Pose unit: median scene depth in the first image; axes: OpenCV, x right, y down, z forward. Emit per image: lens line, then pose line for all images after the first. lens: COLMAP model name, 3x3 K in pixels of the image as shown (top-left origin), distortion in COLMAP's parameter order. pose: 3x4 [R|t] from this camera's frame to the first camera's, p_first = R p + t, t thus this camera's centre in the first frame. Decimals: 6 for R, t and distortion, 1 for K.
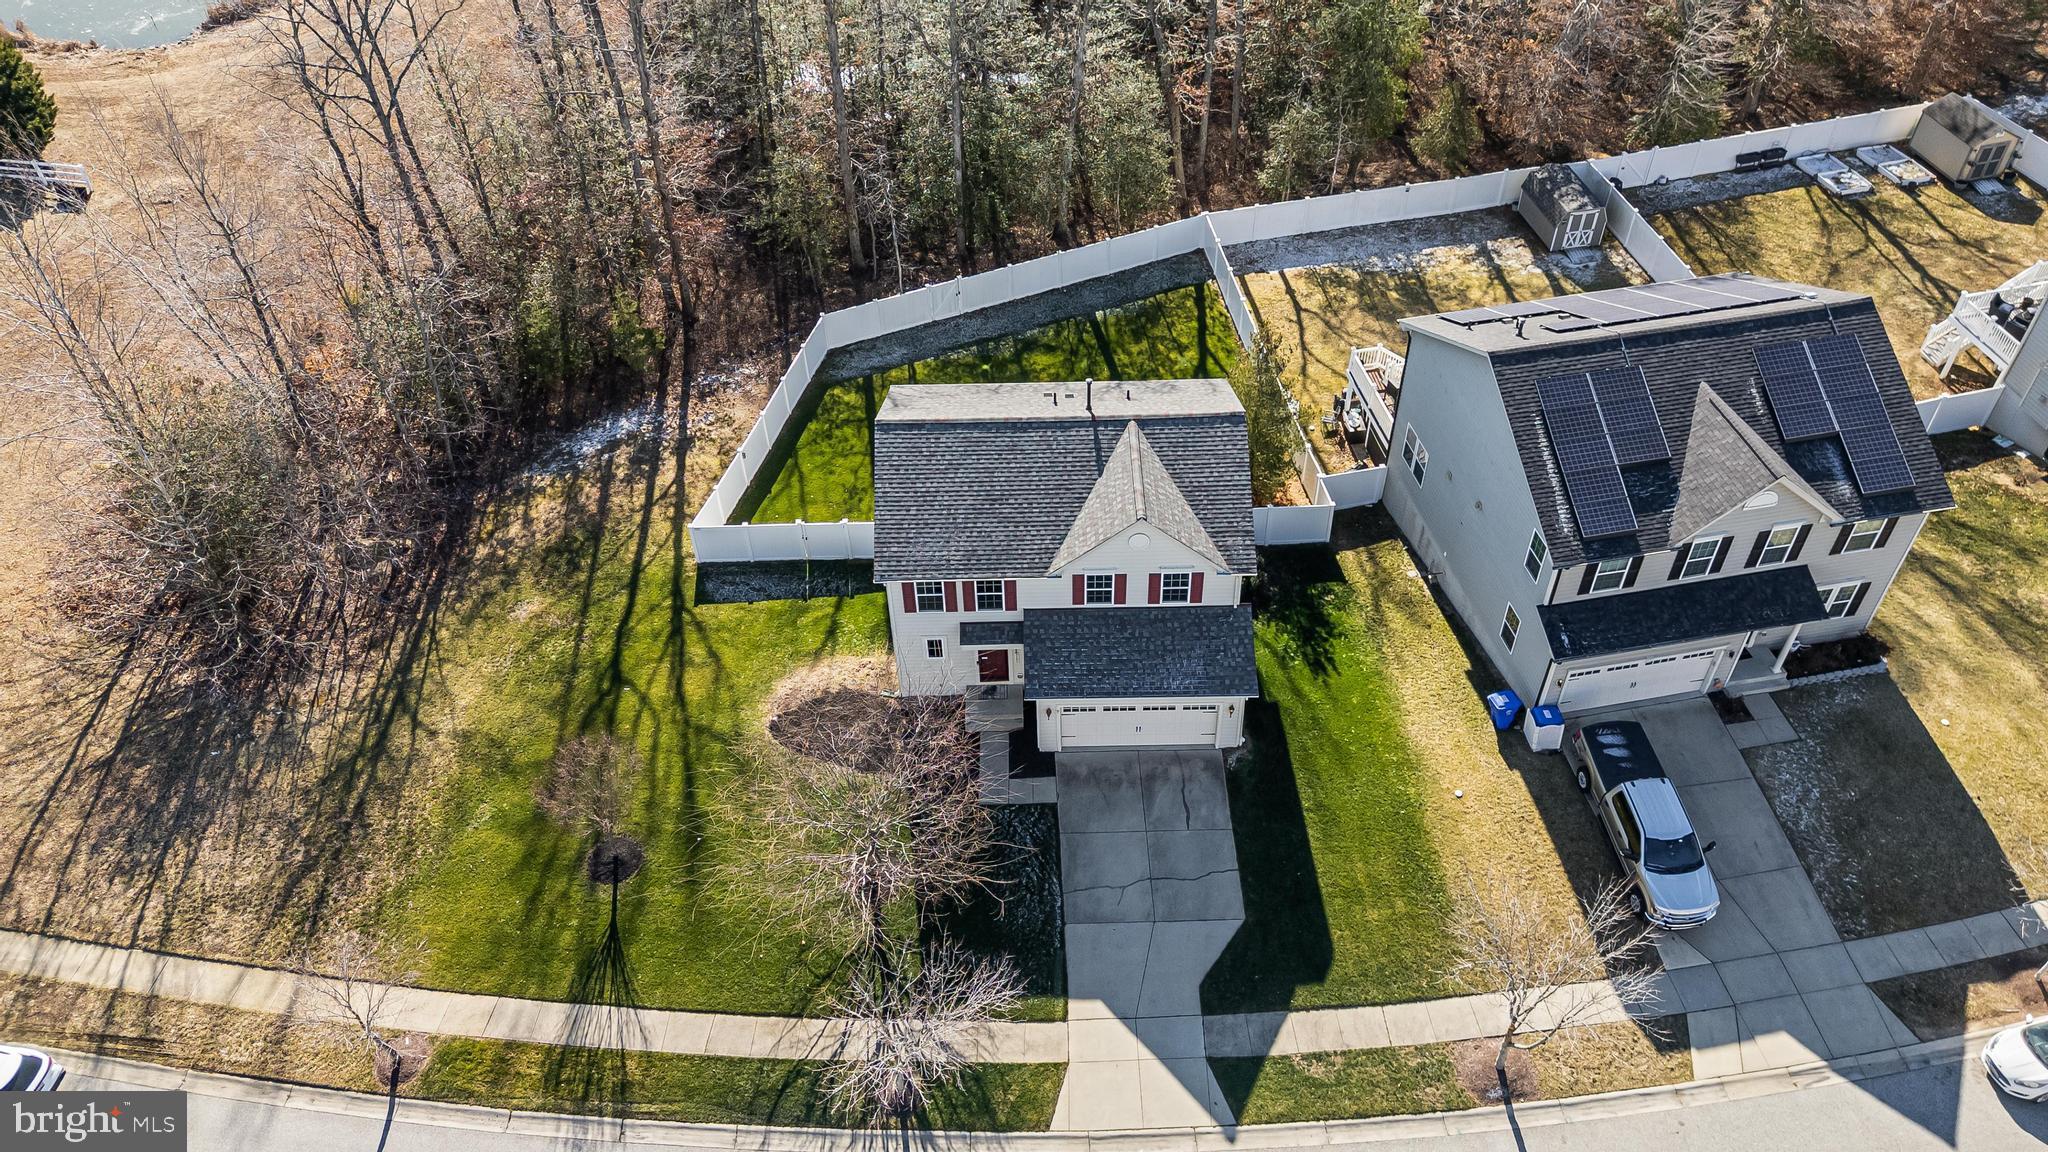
lens RADIAL K [[1513.6, 0, 1021.1], [0, 1513.6, 579.8], [0, 0, 1]] dist [0.051216, -0.037164]
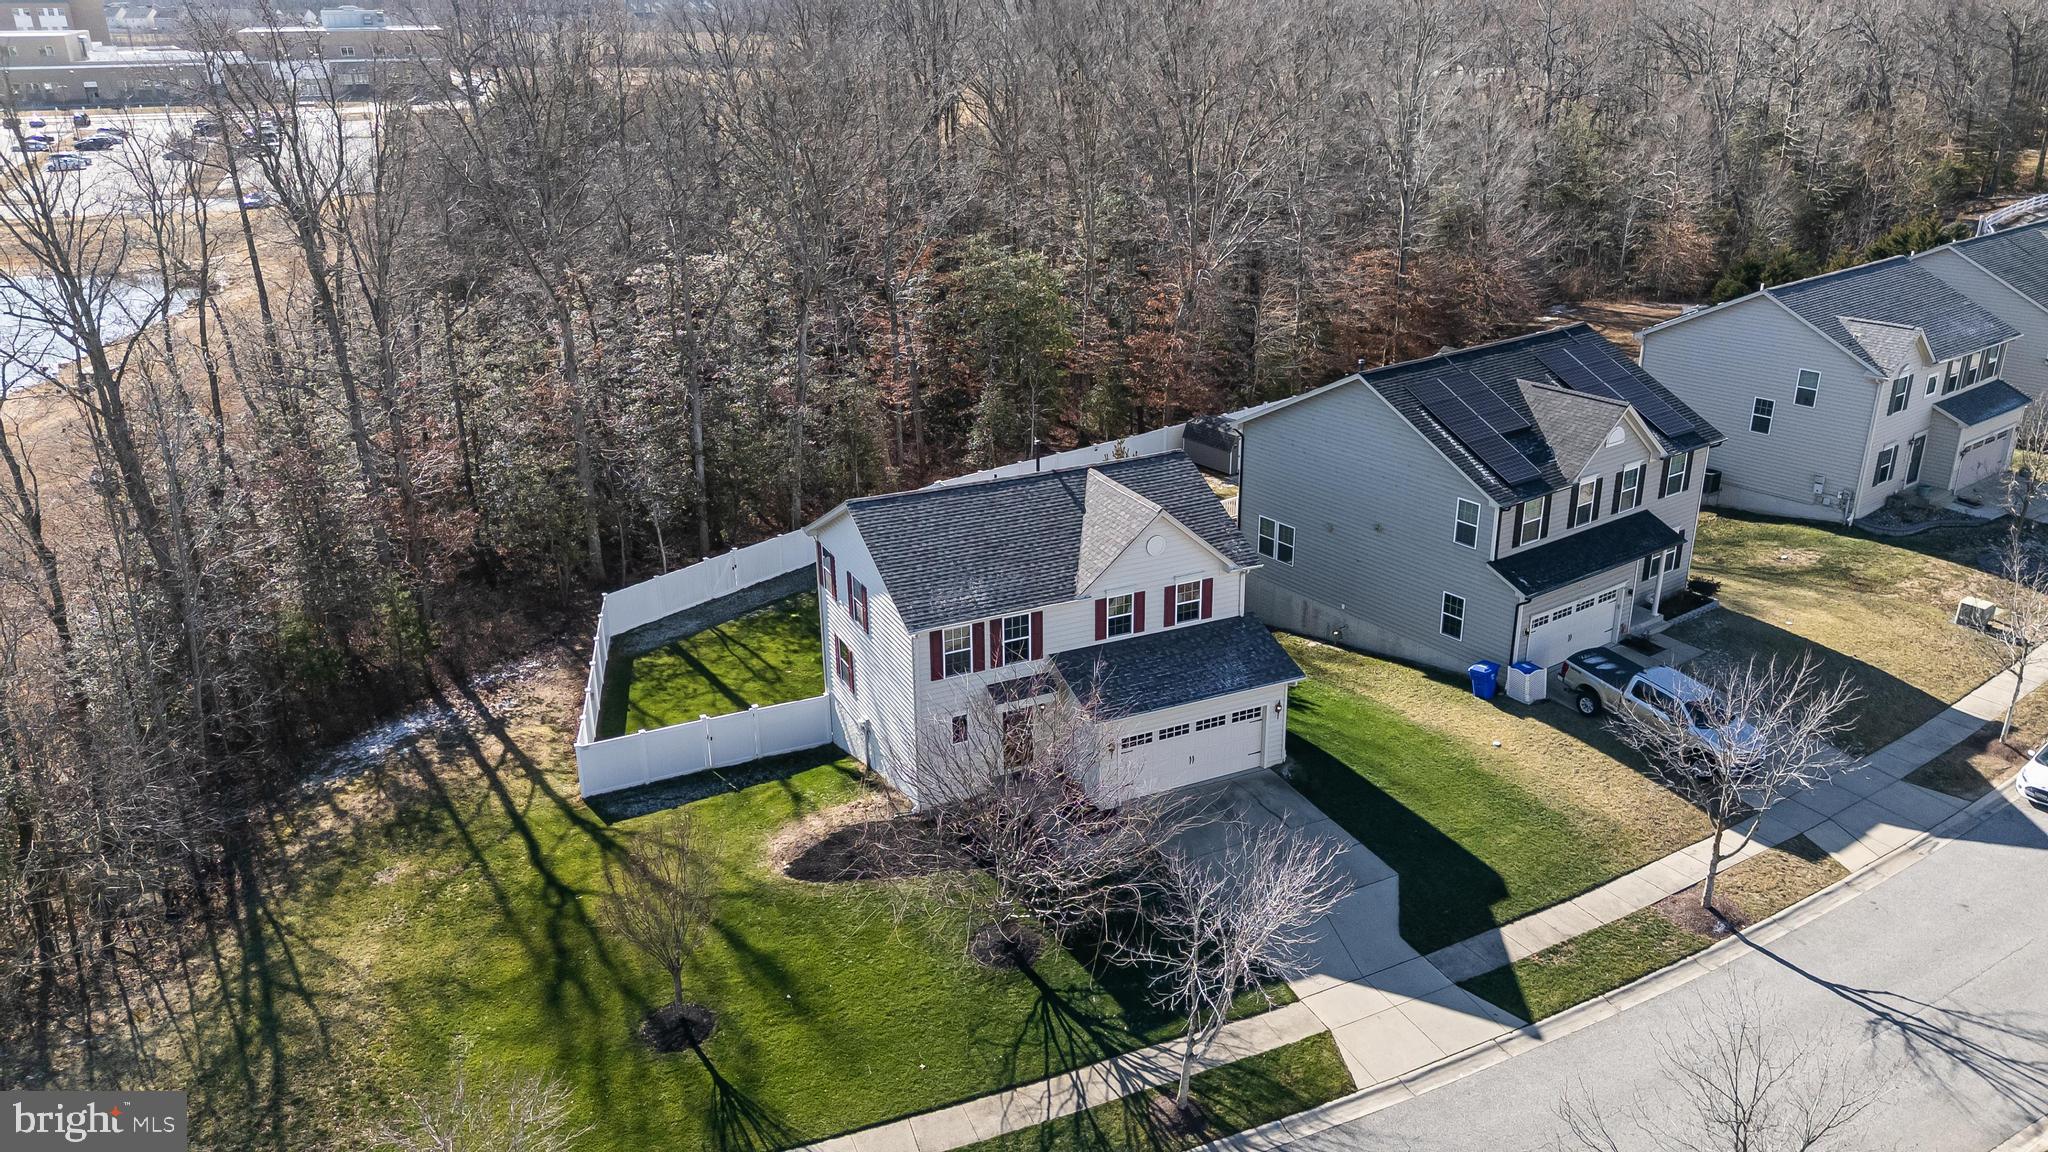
lens RADIAL K [[1513.6, 0, 1021.1], [0, 1513.6, 579.8], [0, 0, 1]] dist [0.051216, -0.037164]
pose [[0.905517, -0.141892, 0.399883, -0.390700], [0.291880, 0.892328, -0.344321, 0.301627], [-0.307970, 0.428506, 0.849433, 0.192580]]
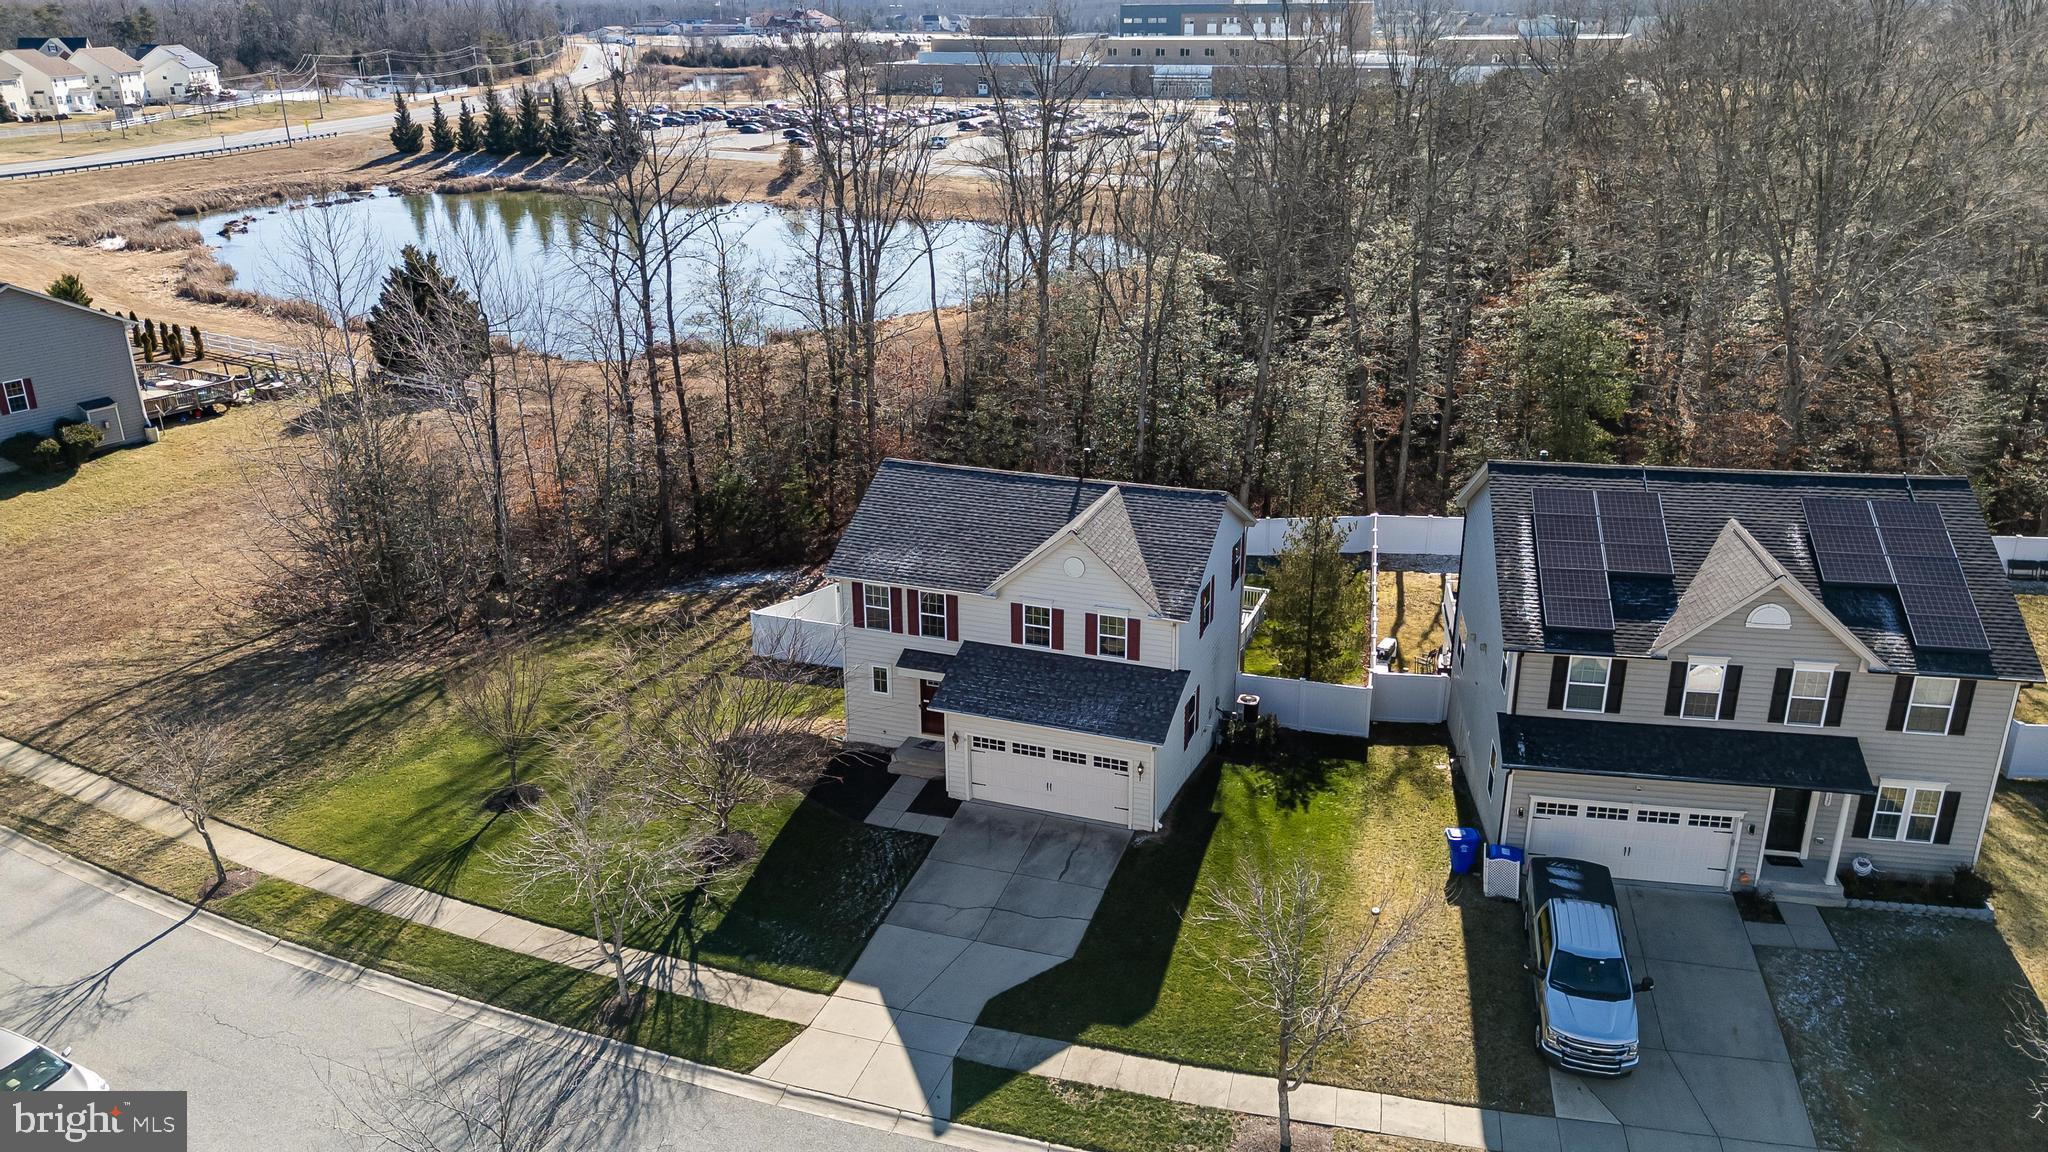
lens RADIAL K [[1511.6, 0, 1024.0], [0, 1511.6, 576.0], [0, 0, 1]] dist [0.059821, -0.050299]
pose [[0.937500, 0.141535, -0.317903, 0.349326], [-0.258151, 0.895471, -0.362614, 0.333008], [0.233350, 0.422018, 0.876042, 0.138335]]
